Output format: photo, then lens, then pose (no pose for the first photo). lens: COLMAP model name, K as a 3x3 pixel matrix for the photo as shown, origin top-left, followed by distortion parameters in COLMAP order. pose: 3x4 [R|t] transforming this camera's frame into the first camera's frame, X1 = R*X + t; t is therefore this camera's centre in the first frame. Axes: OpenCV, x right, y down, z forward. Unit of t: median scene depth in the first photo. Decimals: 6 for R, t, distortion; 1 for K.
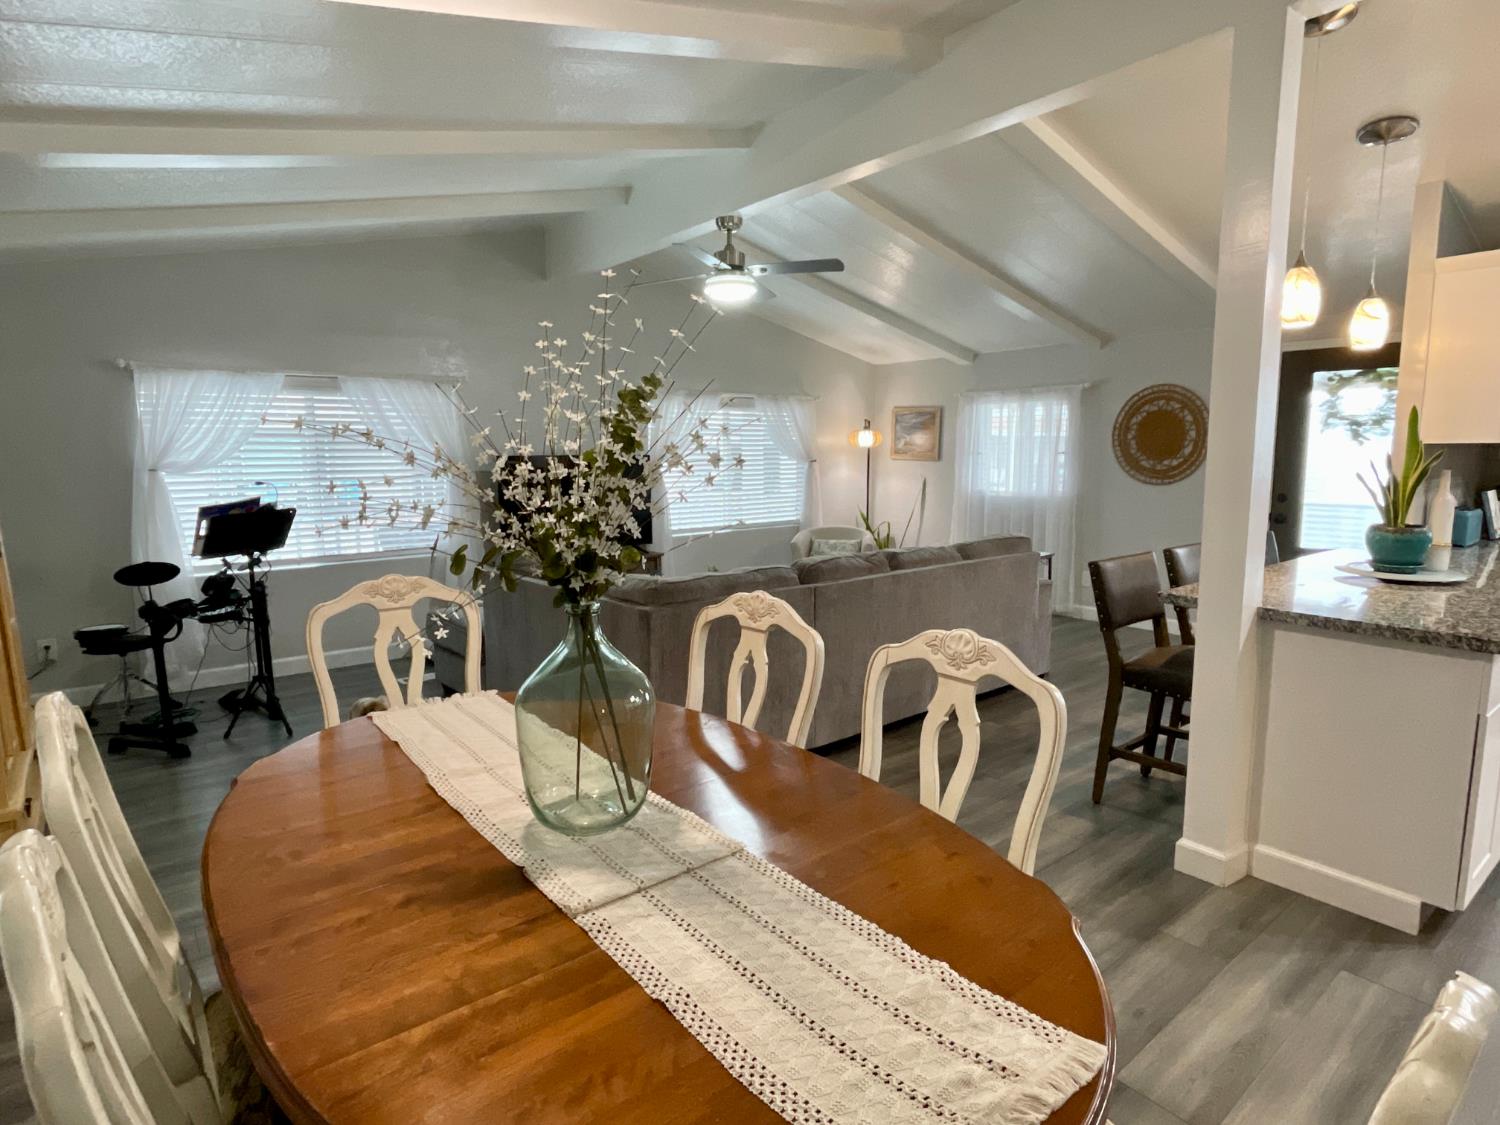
lens RADIAL K [[806.2, 0, 750.2], [0, 806.2, 554.0], [0, 0, 1]] dist [-0.018829, 0.000509]
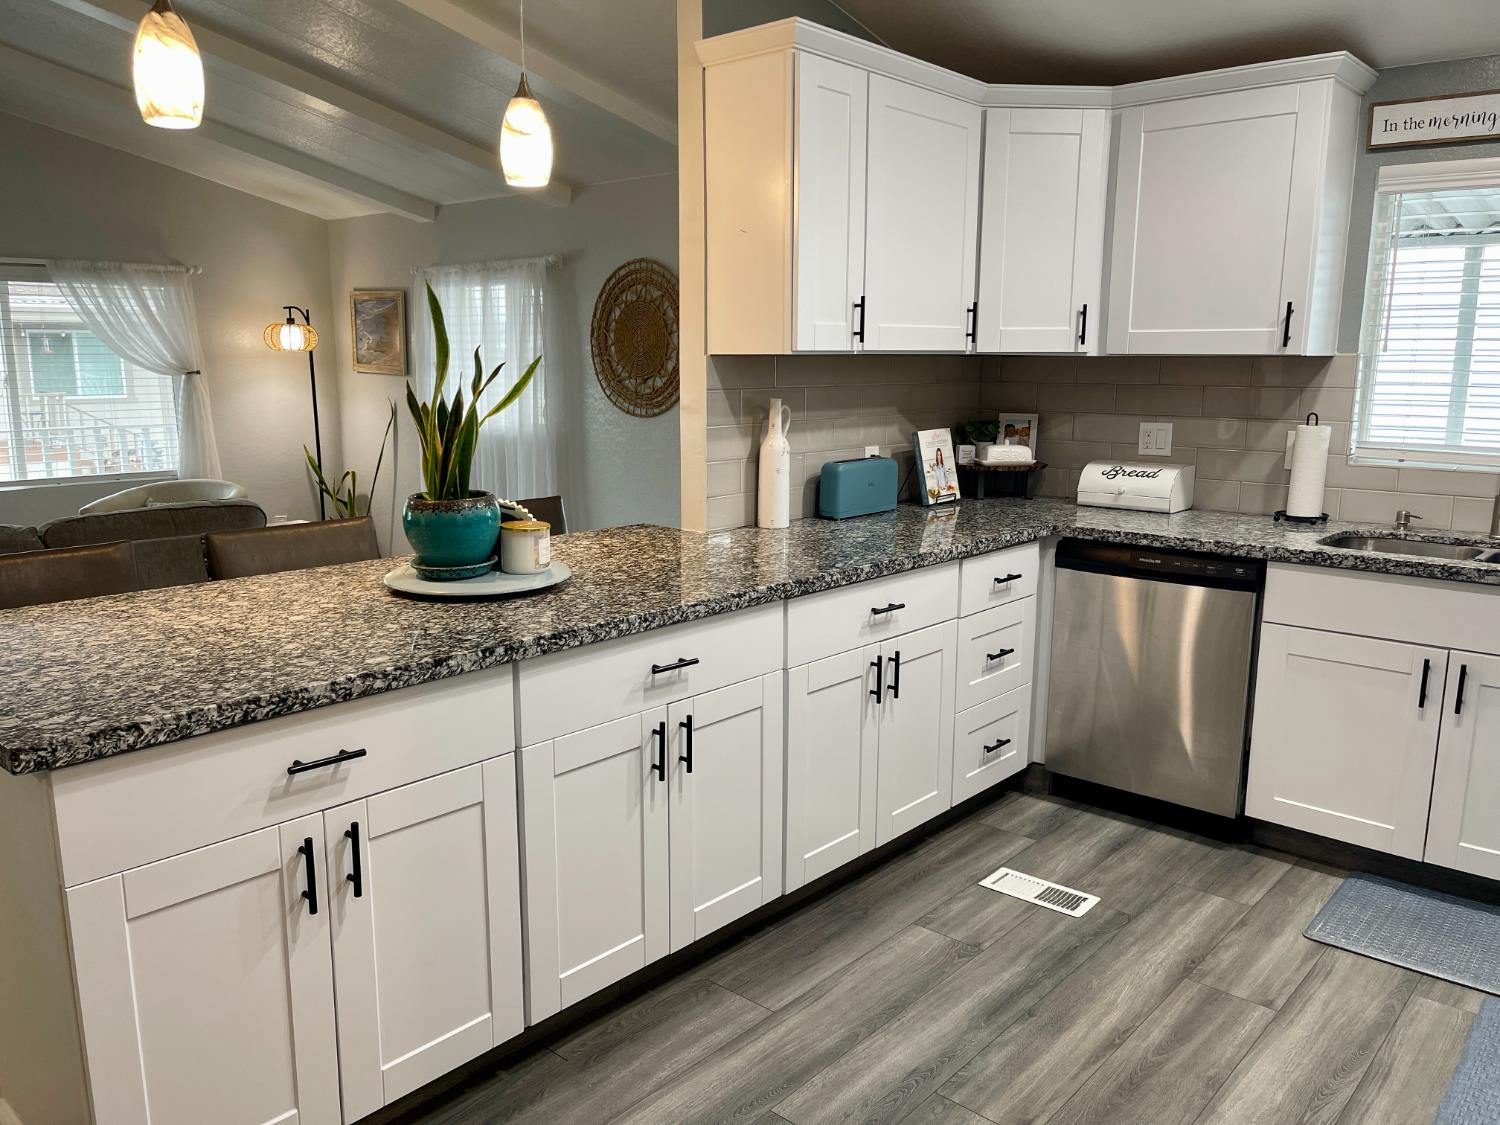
lens RADIAL K [[1132.6, 0, 756.7], [0, 1132.6, 567.6], [0, 0, 1]] dist [0.066380, -0.085936]
pose [[0.983723, -0.020846, 0.178478, 0.444138], [0.011376, 0.998480, 0.053922, -0.013002], [-0.179331, -0.051014, 0.982465, 0.074653]]
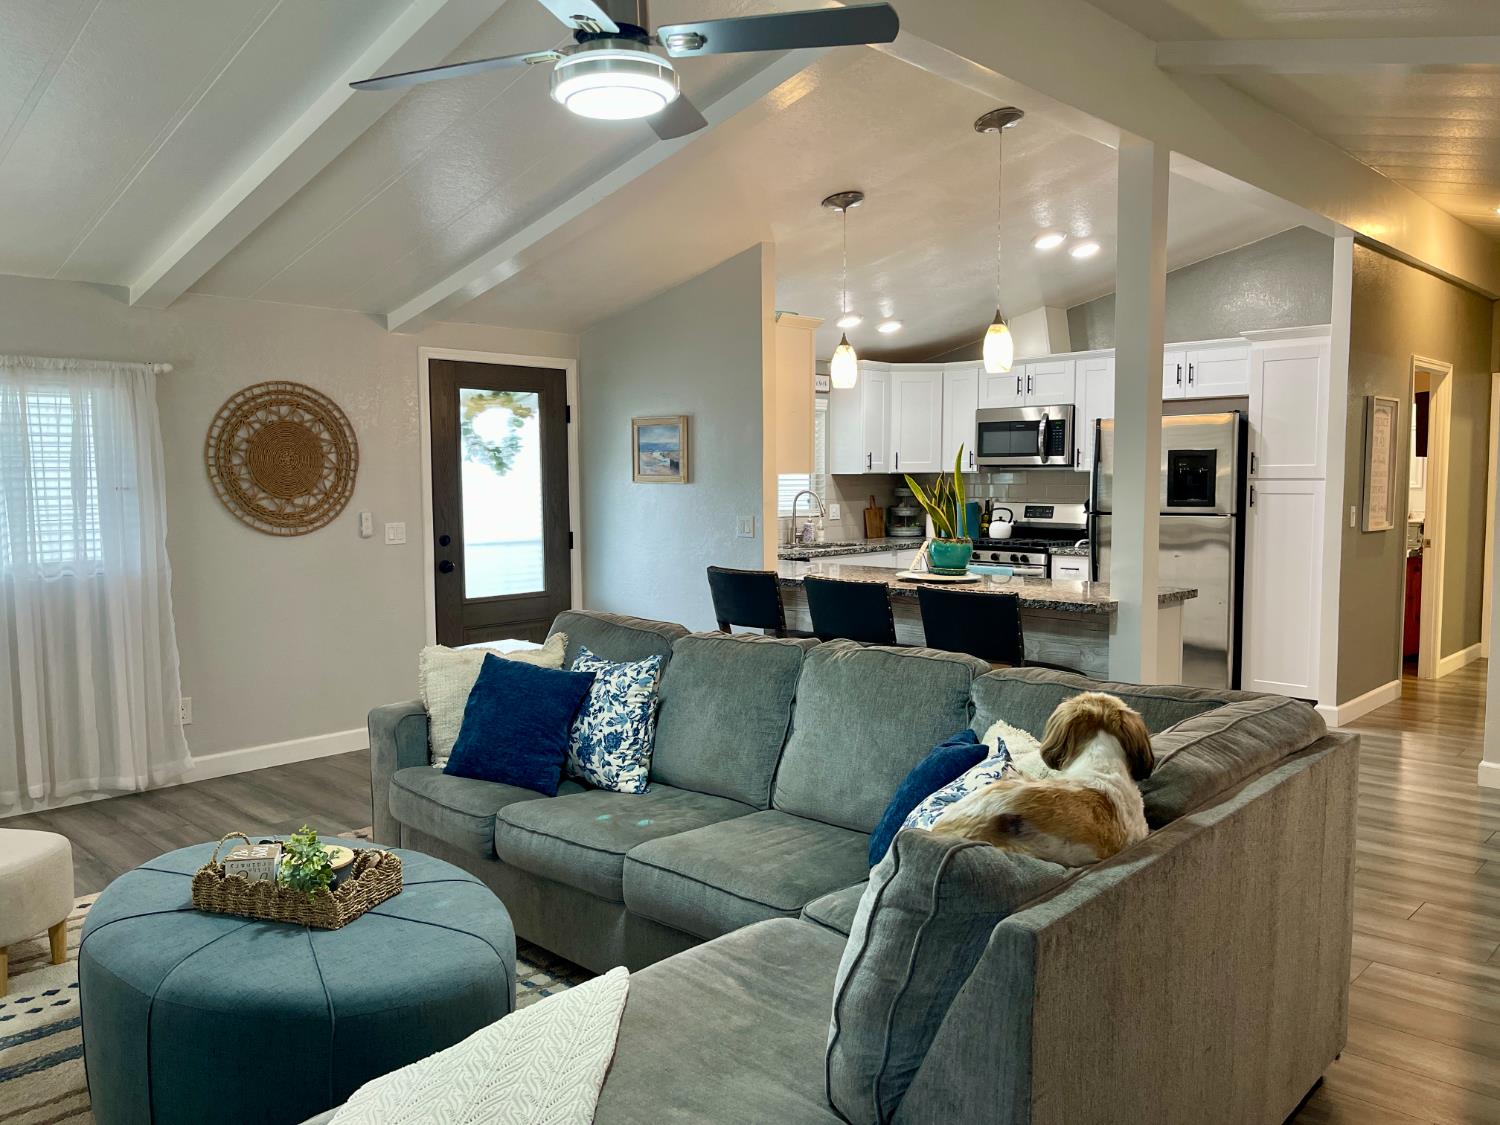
lens RADIAL K [[1132.6, 0, 745.7], [0, 1132.6, 571.7], [0, 0, 1]] dist [0.066380, -0.085936]
pose [[-0.123862, -0.079200, 0.989134, -0.463742], [0.133449, 0.986425, 0.095694, -0.099524], [-0.983285, 0.143852, -0.111612, 0.766062]]
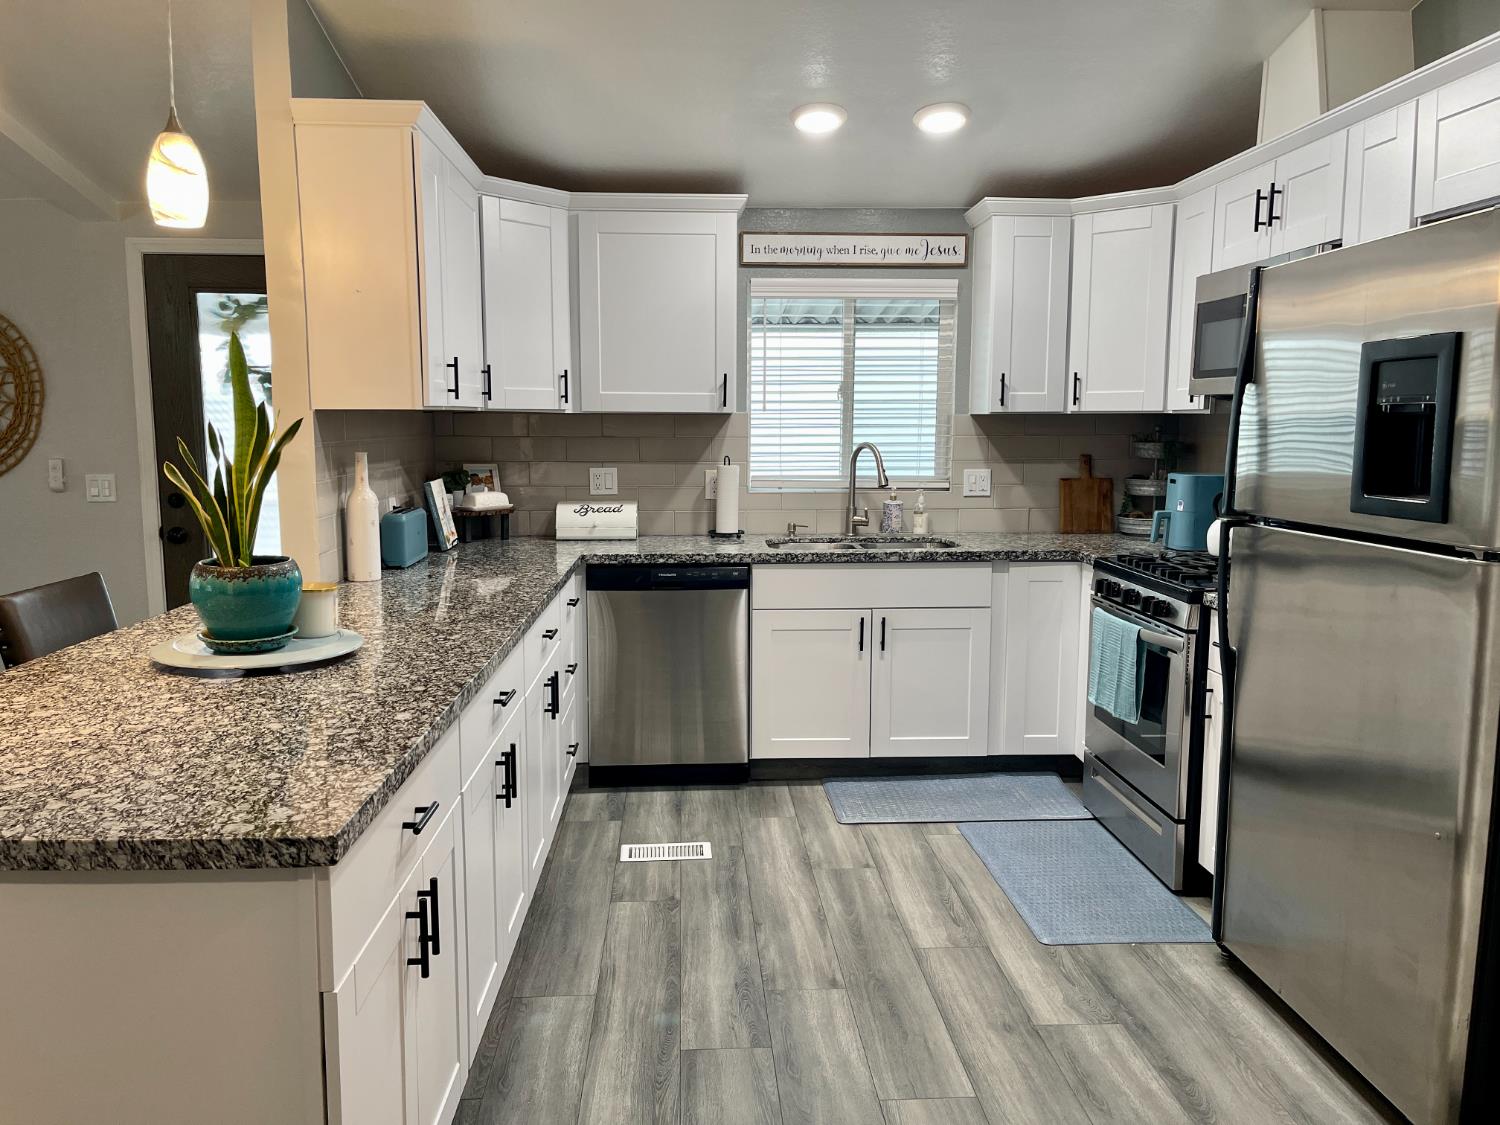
lens RADIAL K [[1132.6, 0, 741.8], [0, 1132.6, 564.8], [0, 0, 1]] dist [0.066380, -0.085936]
pose [[0.581133, -0.096887, 0.808020, 0.197460], [0.100800, 0.993812, 0.046669, -0.018080], [-0.807542, 0.054327, 0.587303, 0.144250]]
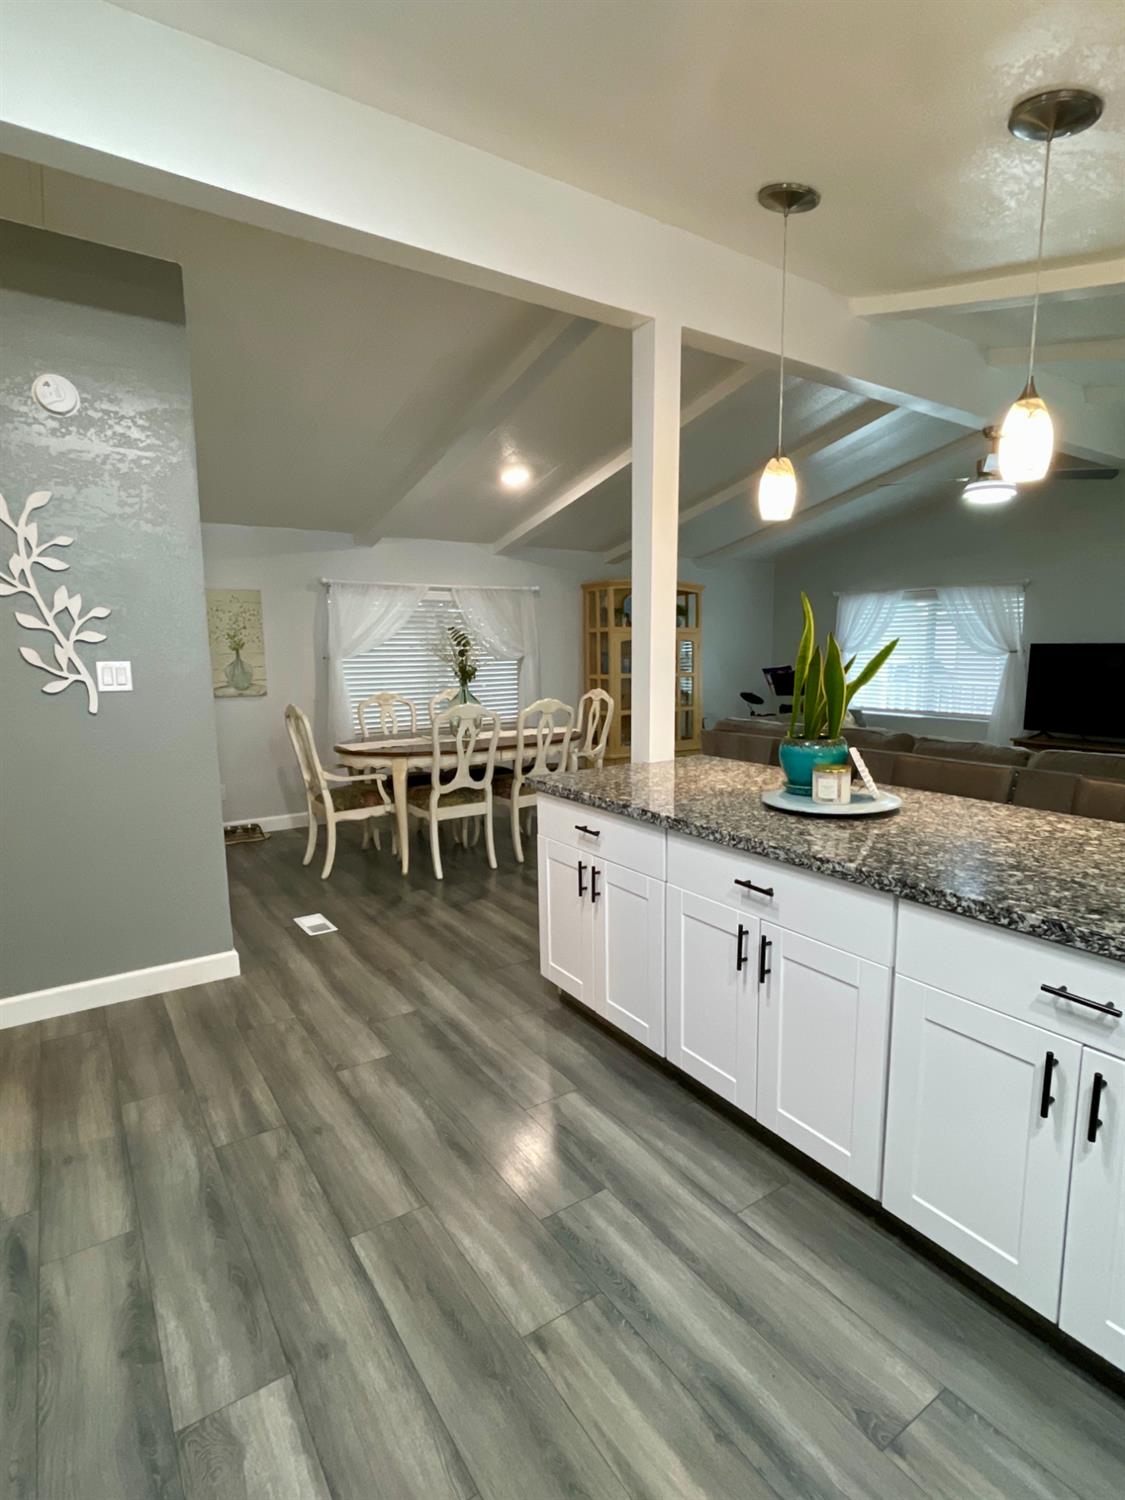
lens RADIAL K [[765.1, 0, 567.6], [0, 765.1, 753.3], [0, 0, 1]] dist [-0.011524, 0.001452]
pose [[-0.078243, 0.146762, -0.986072, 0.810043], [-0.116671, 0.980960, 0.155259, -0.056403], [0.990084, 0.127194, -0.059630, 0.400766]]
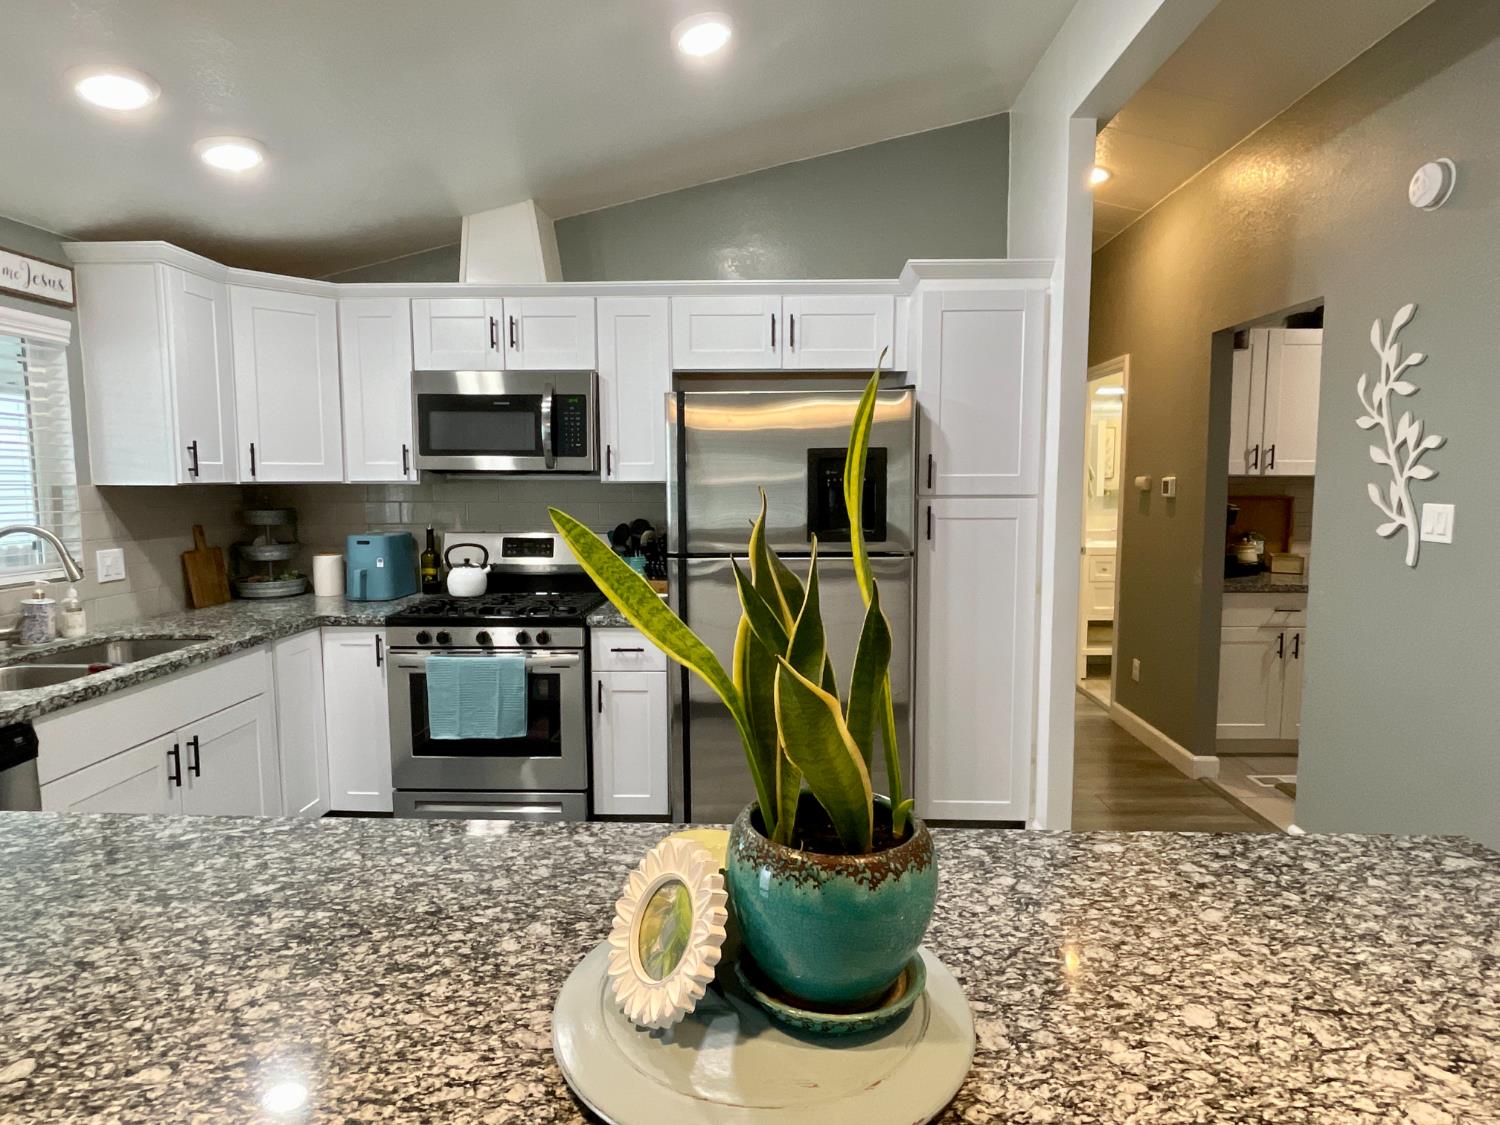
lens RADIAL K [[828.1, 0, 759.5], [0, 828.1, 557.3], [0, 0, 1]] dist [-0.007376, 0.004470]
pose [[-0.763397, -0.056009, 0.643497, 0.334487], [0.088712, 0.977702, 0.190339, -0.086507], [-0.639809, 0.202391, -0.741406, 0.600568]]
